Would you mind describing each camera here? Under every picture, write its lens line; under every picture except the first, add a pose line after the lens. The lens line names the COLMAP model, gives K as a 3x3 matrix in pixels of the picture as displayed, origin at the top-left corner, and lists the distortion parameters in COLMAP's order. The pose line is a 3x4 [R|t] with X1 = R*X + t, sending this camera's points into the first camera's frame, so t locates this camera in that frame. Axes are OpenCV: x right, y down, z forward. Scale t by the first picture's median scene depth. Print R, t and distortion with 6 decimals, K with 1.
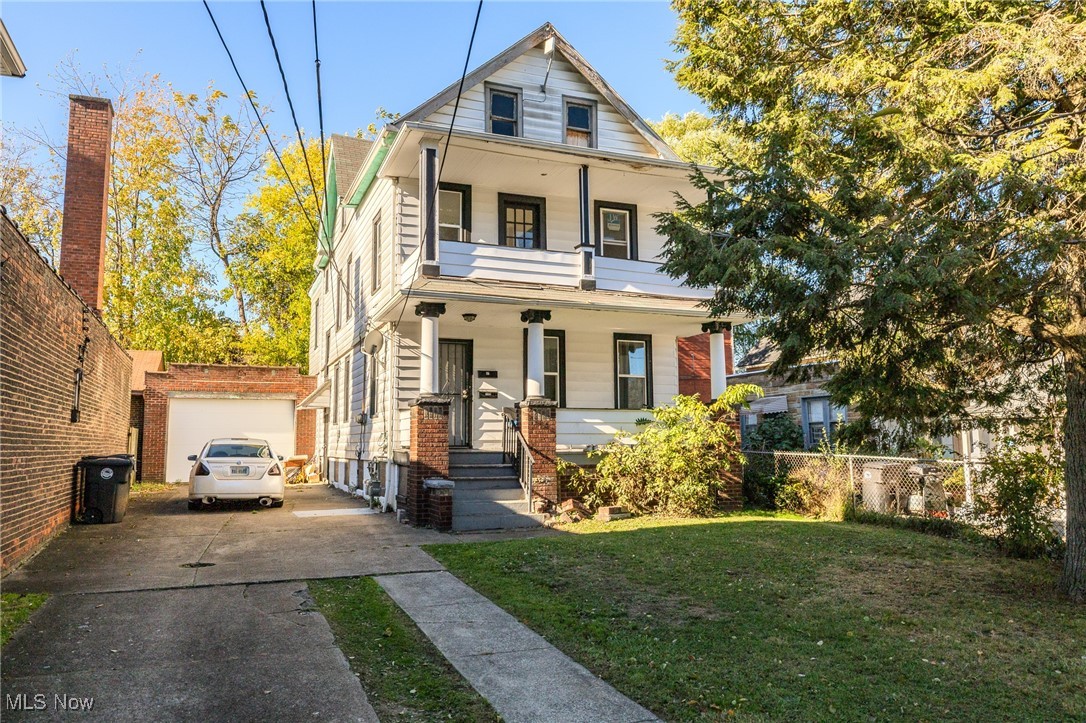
lens RADIAL K [[798.9, 0, 541.4], [0, 798.9, 365.3], [0, 0, 1]] dist [-0.011999, 0.008996]
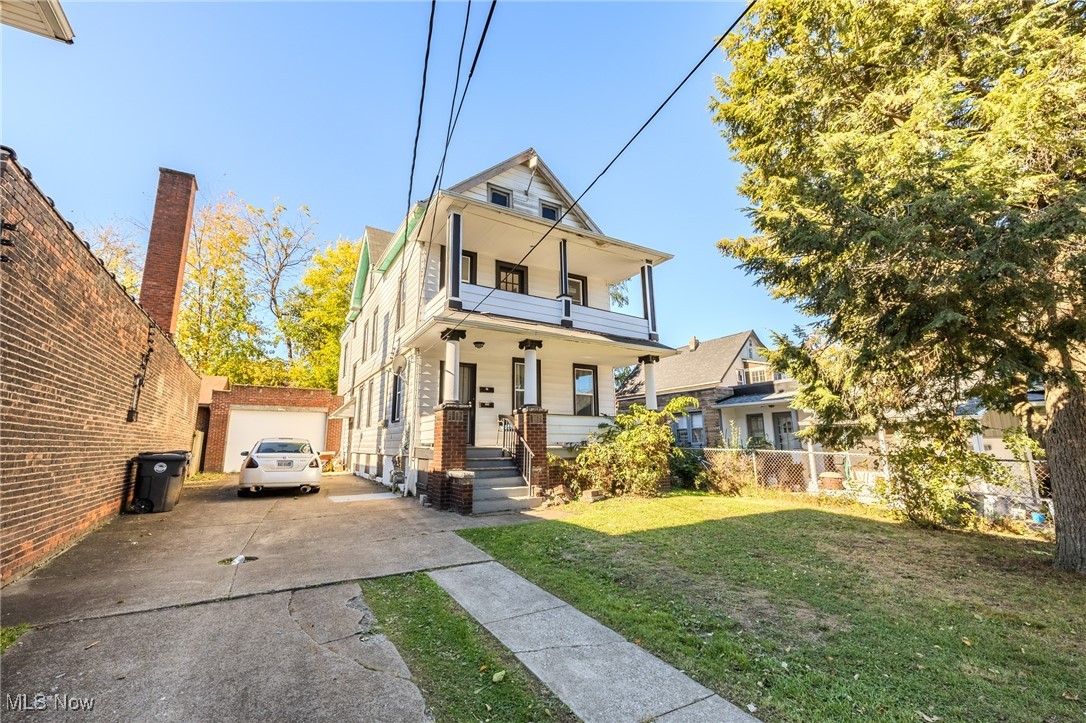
lens RADIAL K [[455.6, 0, 539.1], [0, 455.6, 361.6], [0, 0, 1]] dist [0.000229, 0.000597]
pose [[0.988891, 0.026578, 0.146246, -0.100928], [-0.014326, 0.996346, -0.084201, 0.029491], [-0.147950, 0.081171, 0.985658, 0.244734]]
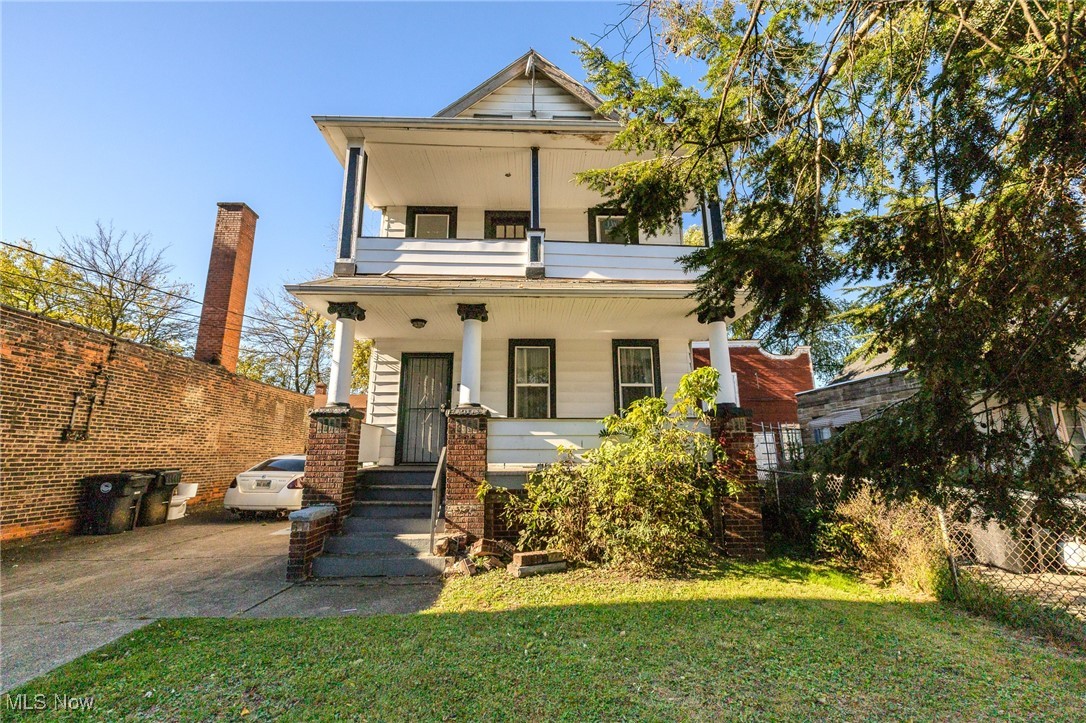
lens RADIAL K [[455.6, 0, 545.3], [0, 455.6, 359.6], [0, 0, 1]] dist [0.000229, 0.000597]
pose [[0.938431, -0.069094, -0.338488, 0.227358], [0.032852, 0.993203, -0.111659, 0.046342], [0.343902, 0.093664, 0.934322, 0.554153]]
